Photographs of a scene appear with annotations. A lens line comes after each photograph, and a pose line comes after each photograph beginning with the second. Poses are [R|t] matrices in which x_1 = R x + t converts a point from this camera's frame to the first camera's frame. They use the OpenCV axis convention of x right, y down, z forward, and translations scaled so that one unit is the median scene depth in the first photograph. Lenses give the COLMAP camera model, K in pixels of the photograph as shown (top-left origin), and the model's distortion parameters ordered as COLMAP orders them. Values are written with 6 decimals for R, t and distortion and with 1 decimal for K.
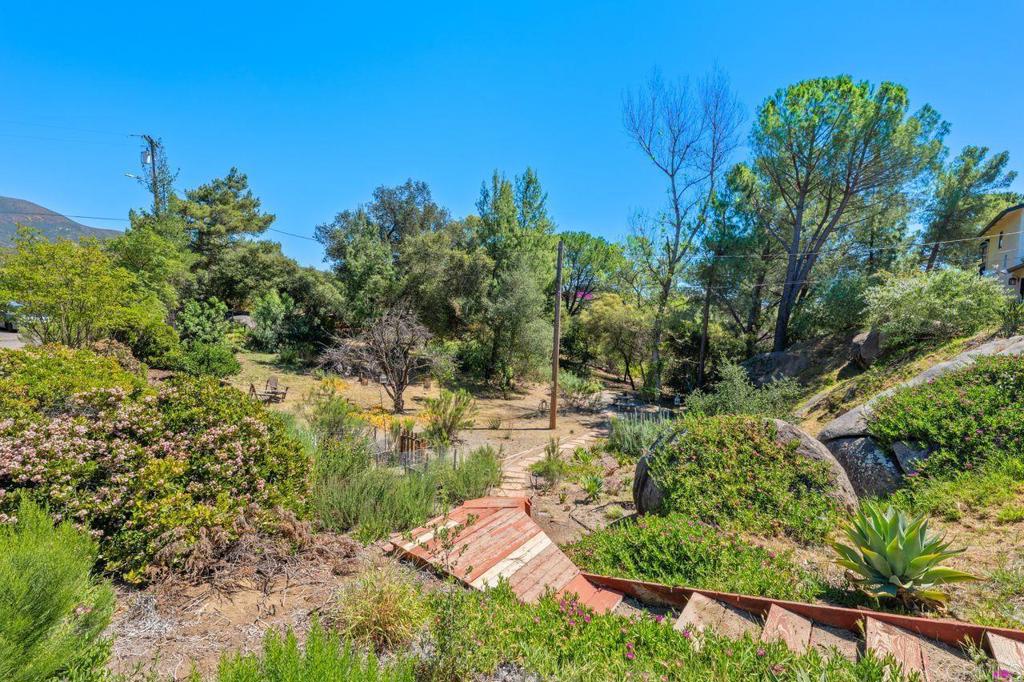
lens RADIAL K [[466.2, 0, 506.8], [0, 466.2, 315.1], [0, 0, 1]] dist [-0.001188, -0.000223]
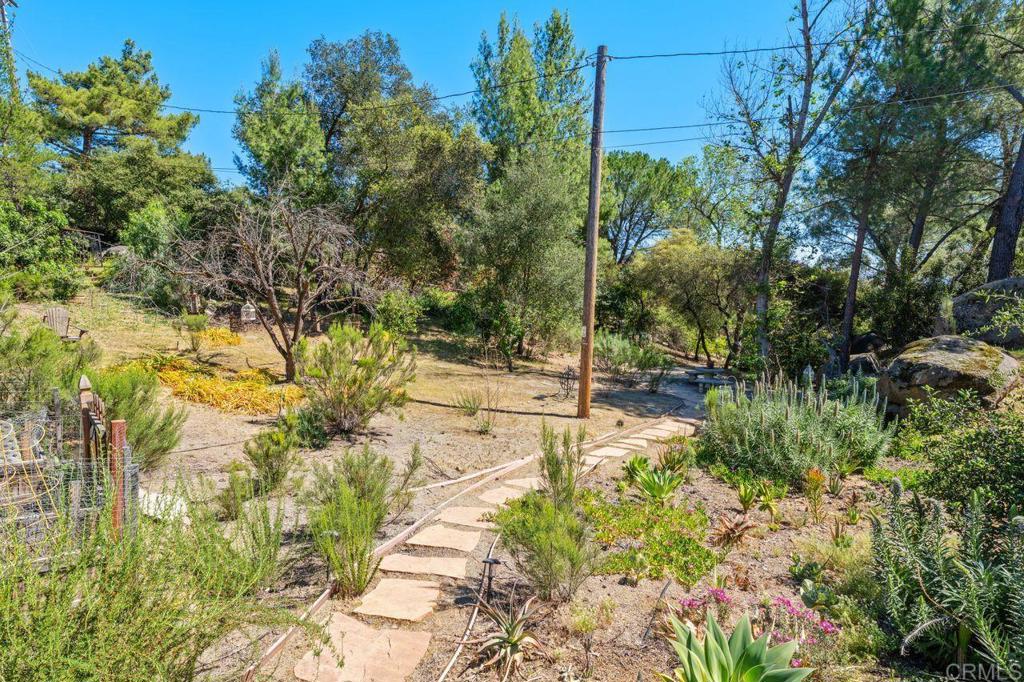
lens RADIAL K [[509.3, 0, 512.0], [0, 509.3, 341.0], [0, 0, 1]] dist [-0.043305, 0.000039]
pose [[0.997634, 0.010074, -0.068006, 0.041810], [-0.005063, 0.997285, 0.073463, 0.085275], [0.068561, -0.072945, 0.994977, 0.316063]]
